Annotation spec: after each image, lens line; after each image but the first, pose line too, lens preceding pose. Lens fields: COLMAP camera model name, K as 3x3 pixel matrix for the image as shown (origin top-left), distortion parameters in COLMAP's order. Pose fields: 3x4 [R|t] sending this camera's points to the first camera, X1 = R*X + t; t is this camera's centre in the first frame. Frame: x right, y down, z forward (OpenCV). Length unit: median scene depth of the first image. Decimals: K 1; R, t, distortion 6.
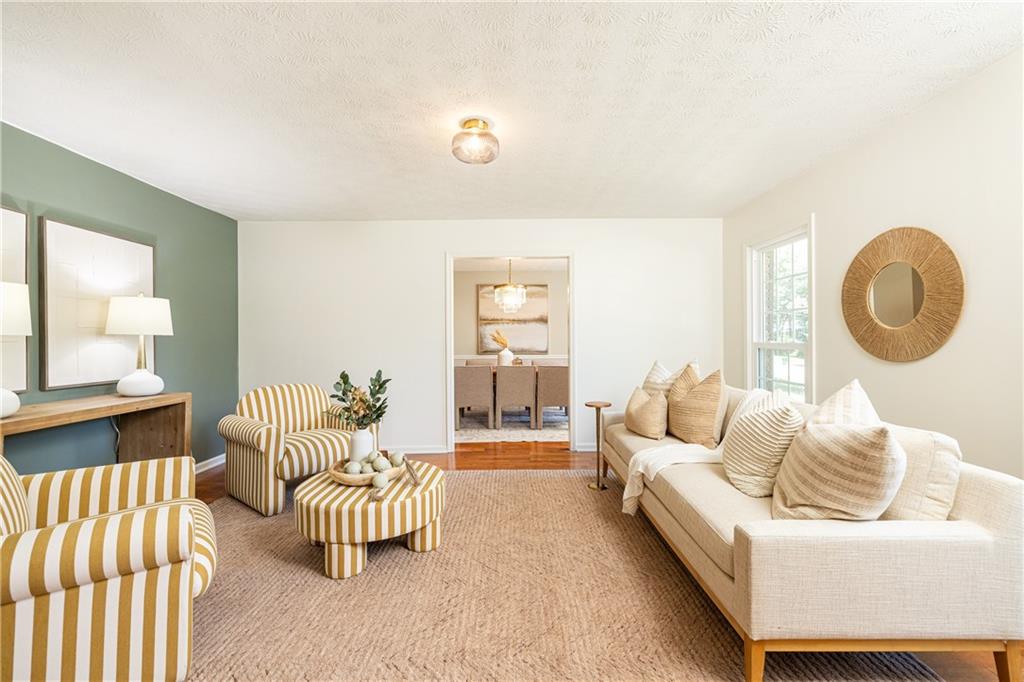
lens RADIAL K [[427.2, 0, 512.0], [0, 427.2, 341.0], [0, 0, 1]] dist [0.001728, 0.000220]
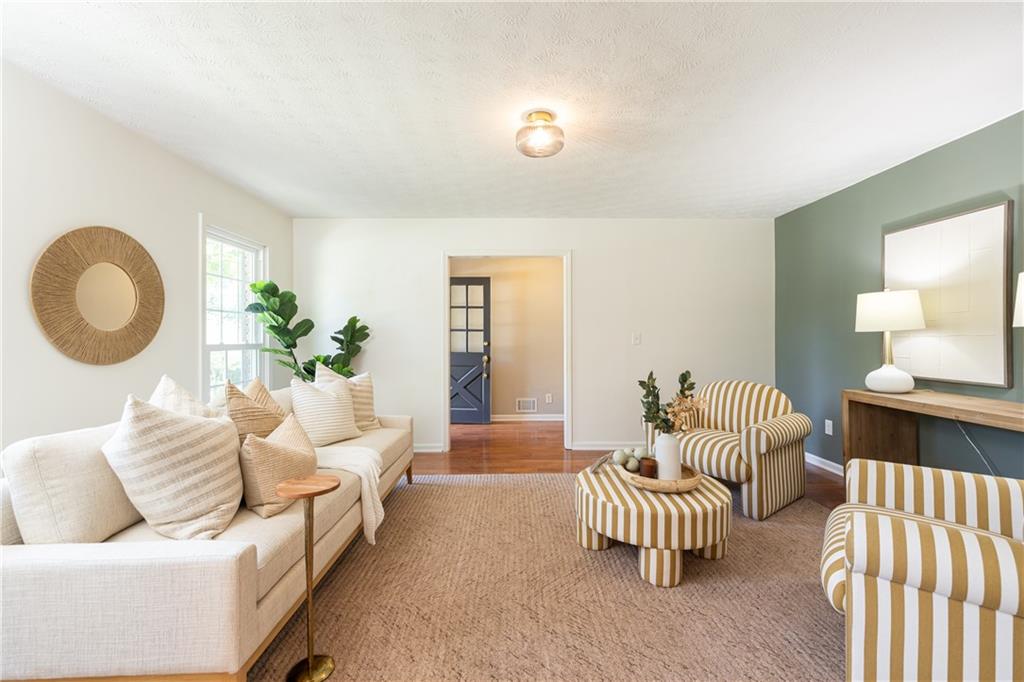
lens RADIAL K [[427.2, 0, 512.0], [0, 427.2, 341.0], [0, 0, 1]] dist [0.001728, 0.000220]
pose [[-0.999780, 0.007793, -0.019475, -0.000752], [0.007655, 0.999945, 0.007185, -0.002446], [0.019530, 0.007035, -0.999785, 1.923435]]
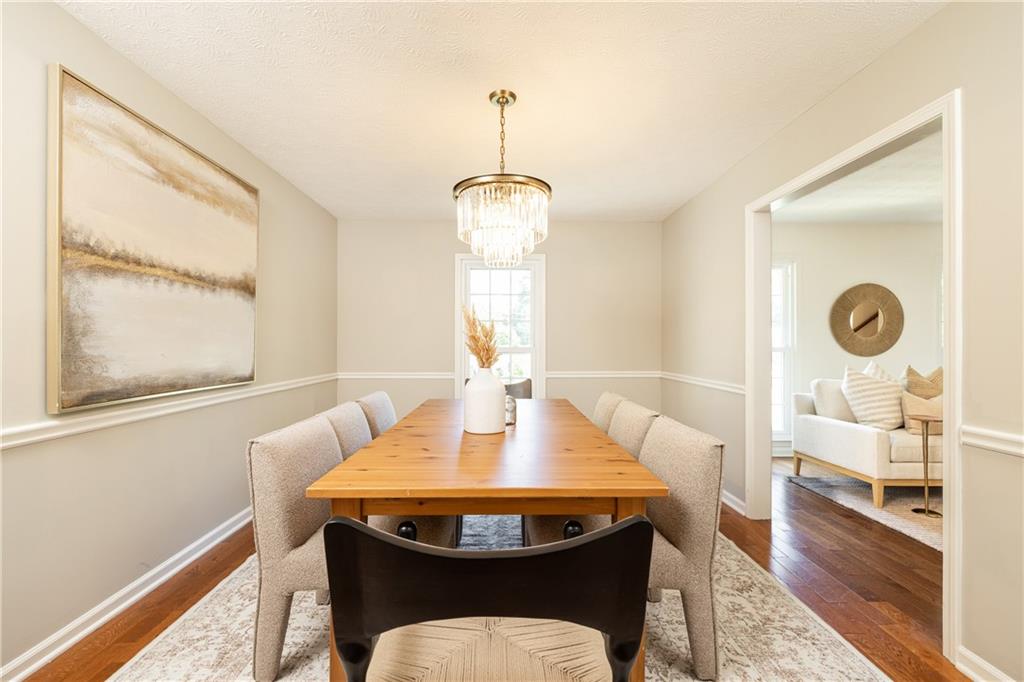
lens RADIAL K [[427.2, 0, 512.0], [0, 427.2, 341.0], [0, 0, 1]] dist [0.001728, 0.000220]
pose [[-0.019515, 0.011171, 0.999747, -0.871902], [0.004658, 0.999928, -0.011083, -0.002210], [-0.999799, 0.004440, -0.019565, 2.470763]]
